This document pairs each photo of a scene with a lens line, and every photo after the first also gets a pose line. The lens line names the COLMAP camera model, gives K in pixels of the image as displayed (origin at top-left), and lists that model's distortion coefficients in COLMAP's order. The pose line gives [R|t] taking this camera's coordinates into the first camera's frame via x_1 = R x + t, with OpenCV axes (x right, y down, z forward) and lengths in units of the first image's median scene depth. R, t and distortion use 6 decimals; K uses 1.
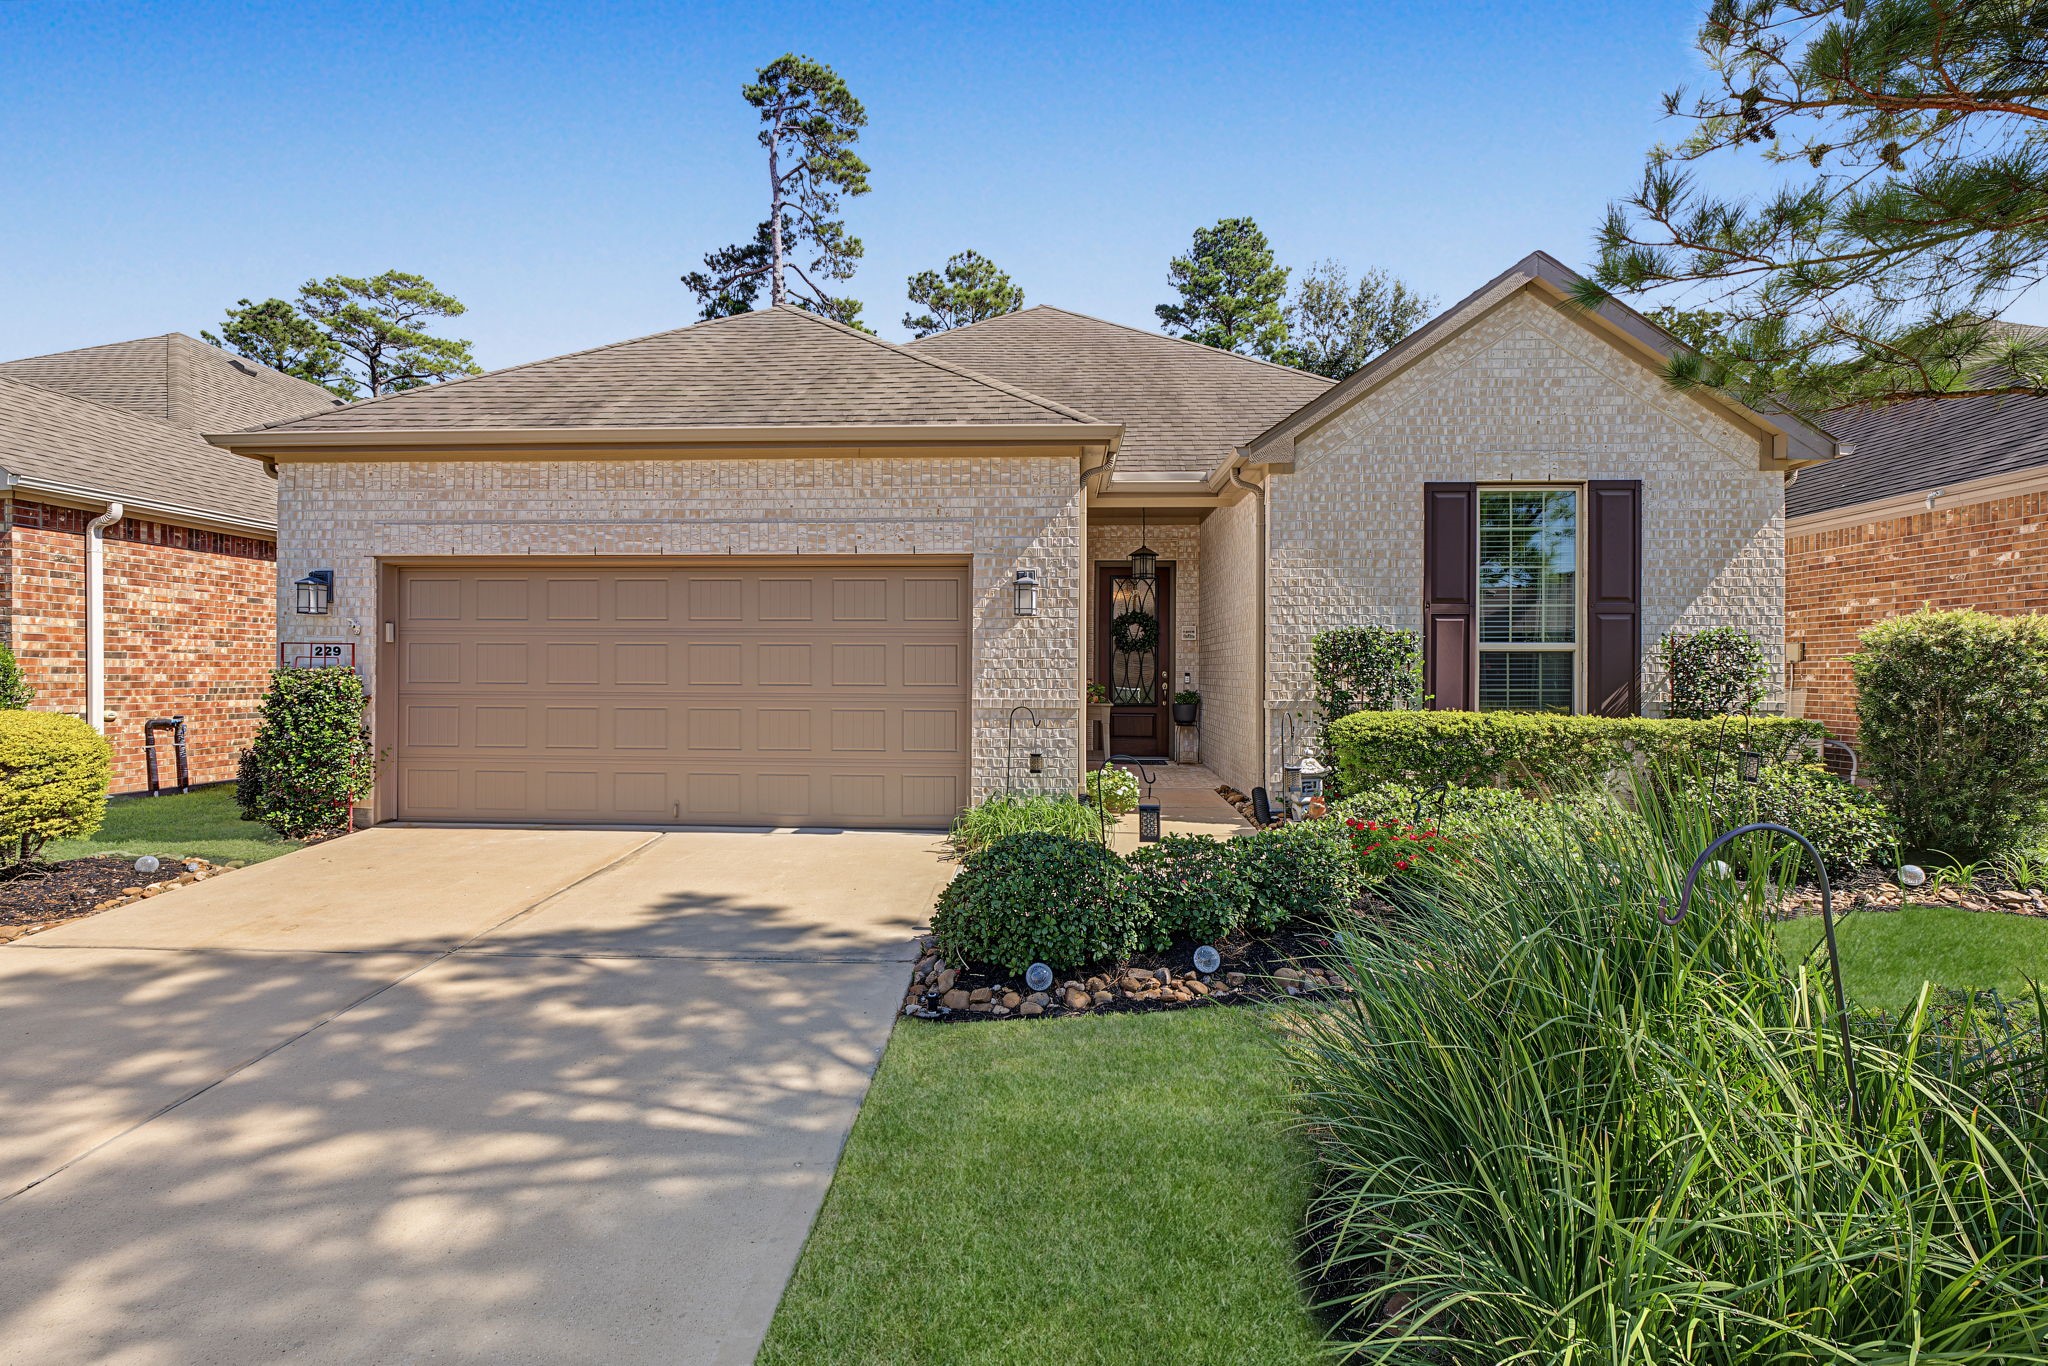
lens RADIAL K [[930.7, 0, 1023.4], [0, 930.7, 675.2], [0, 0, 1]] dist [-0.010192, -0.000325]
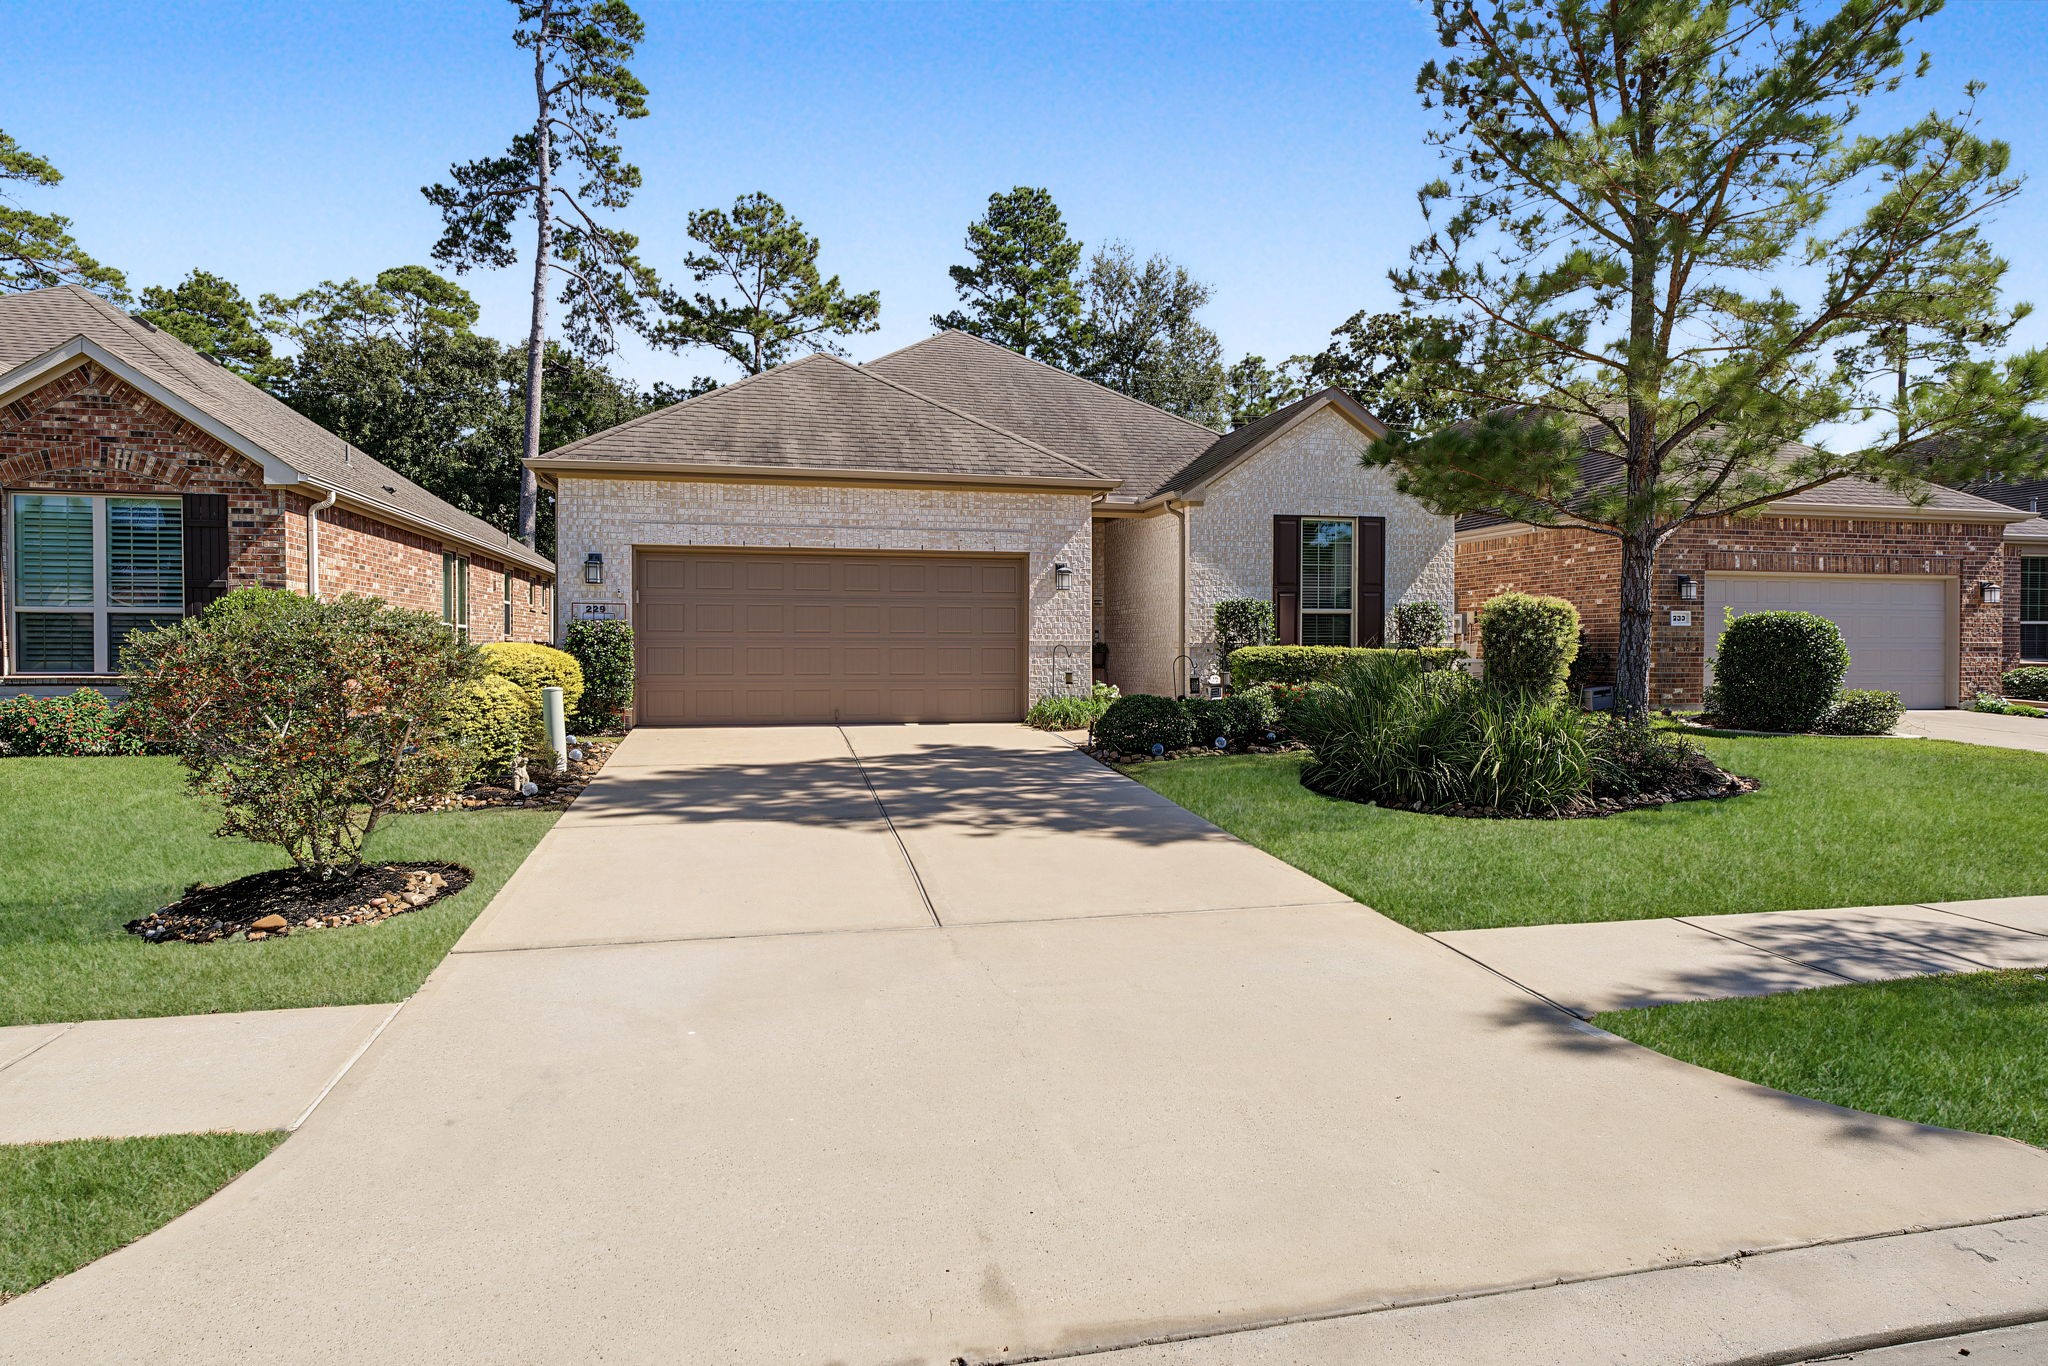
lens RADIAL K [[1140.0, 0, 1022.3], [0, 1140.0, 678.3], [0, 0, 1]] dist [-0.004783, 0.002153]
pose [[0.960395, -0.010755, 0.278434, -0.598649], [0.004589, 0.999730, 0.022789, 0.044129], [-0.278604, -0.020608, 0.960185, -0.890582]]
